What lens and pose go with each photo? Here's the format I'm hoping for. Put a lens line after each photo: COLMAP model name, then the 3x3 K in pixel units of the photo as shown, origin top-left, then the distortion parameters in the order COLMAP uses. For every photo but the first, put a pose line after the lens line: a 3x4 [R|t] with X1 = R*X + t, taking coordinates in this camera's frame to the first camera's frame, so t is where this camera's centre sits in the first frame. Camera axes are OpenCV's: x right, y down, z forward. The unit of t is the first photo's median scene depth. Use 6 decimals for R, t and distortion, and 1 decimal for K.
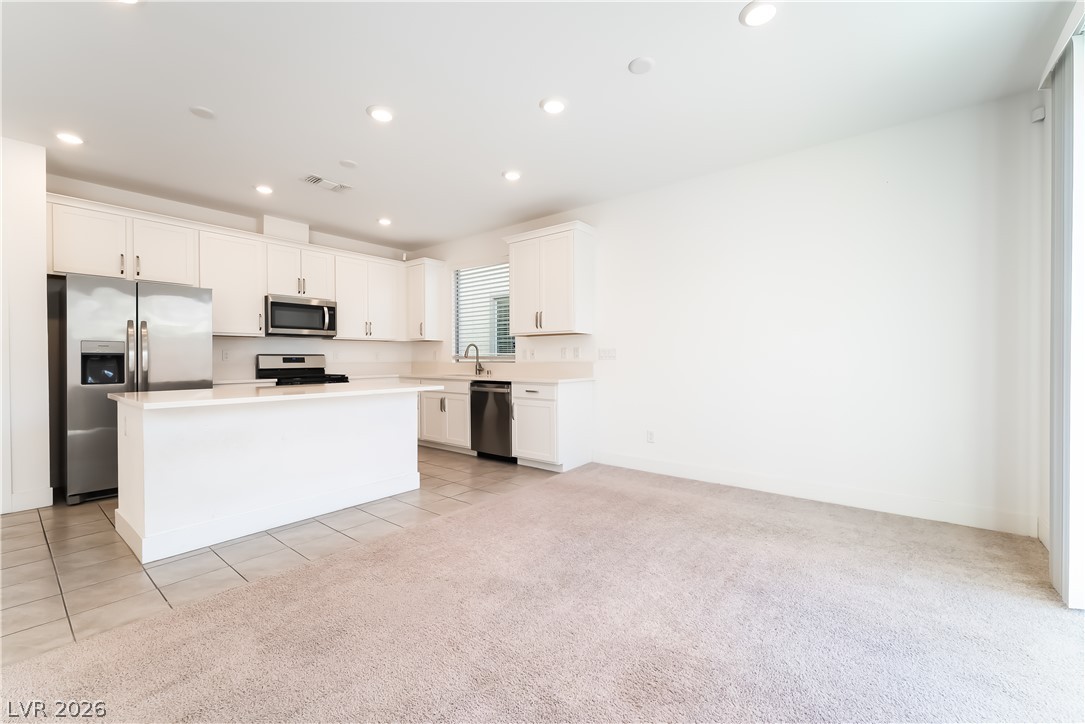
lens RADIAL K [[440.6, 0, 541.0], [0, 440.6, 359.1], [0, 0, 1]] dist [-0.001851, 0.000246]
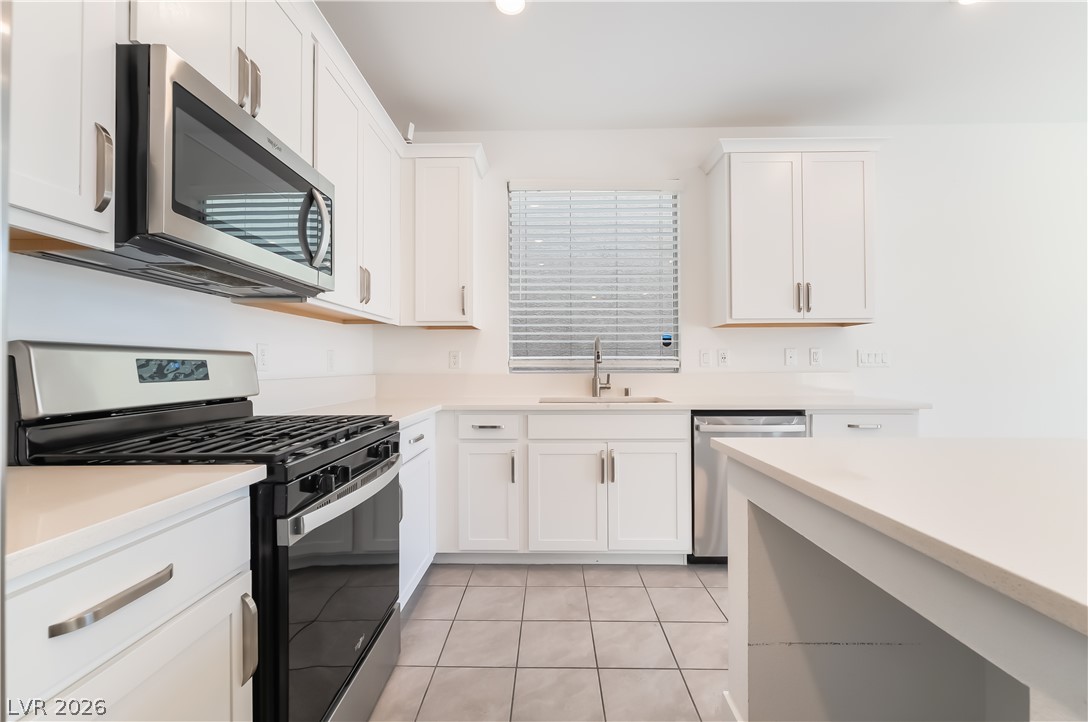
lens RADIAL K [[444.0, 0, 541.4], [0, 444.0, 361.5], [0, 0, 1]] dist [-0.000217, -0.000120]
pose [[0.789493, 0.007139, 0.613718, -0.620496], [0.001895, 0.999899, -0.014069, 0.001063], [-0.613756, 0.012270, 0.789400, 0.757390]]
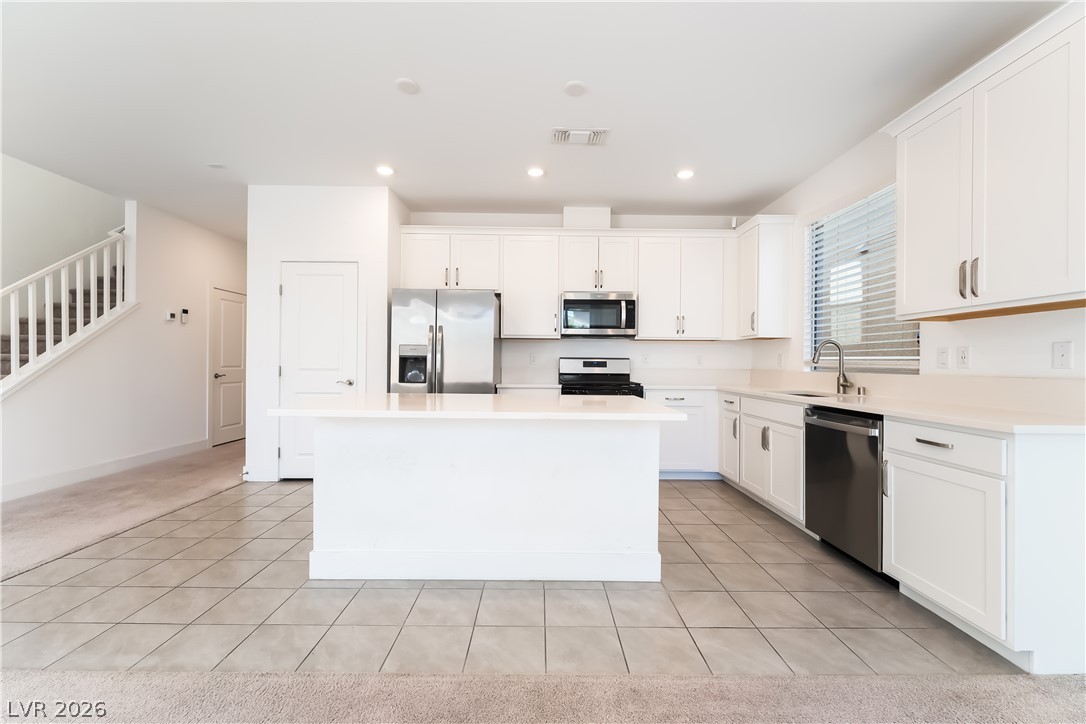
lens RADIAL K [[441.0, 0, 541.9], [0, 441.0, 363.4], [0, 0, 1]] dist [-0.001851, 0.000246]
pose [[0.632455, 0.010426, -0.774527, 0.065969], [-0.012596, 0.999916, 0.003175, -0.001255], [0.774495, 0.007747, 0.632533, 0.400628]]
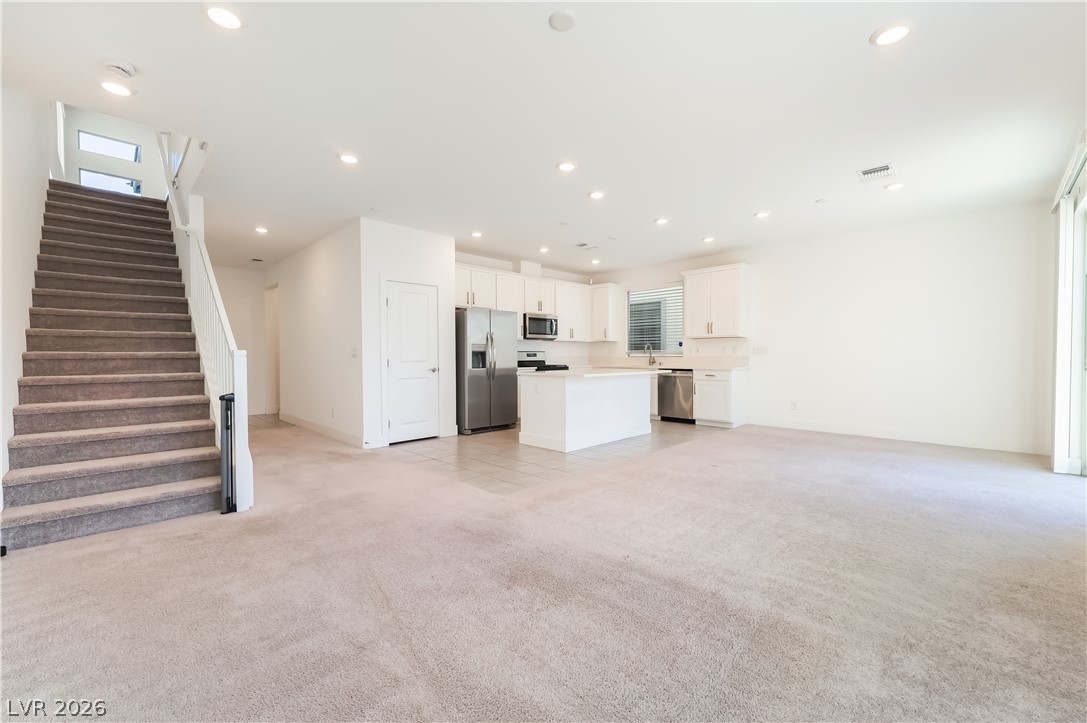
lens RADIAL K [[443.6, 0, 539.4], [0, 443.6, 361.3], [0, 0, 1]] dist [-0.000217, -0.000120]
pose [[0.993250, 0.001652, -0.115986, -0.404352], [-0.000092, 0.999909, 0.013455, 0.003423], [0.115997, -0.013353, 0.993160, -0.560860]]
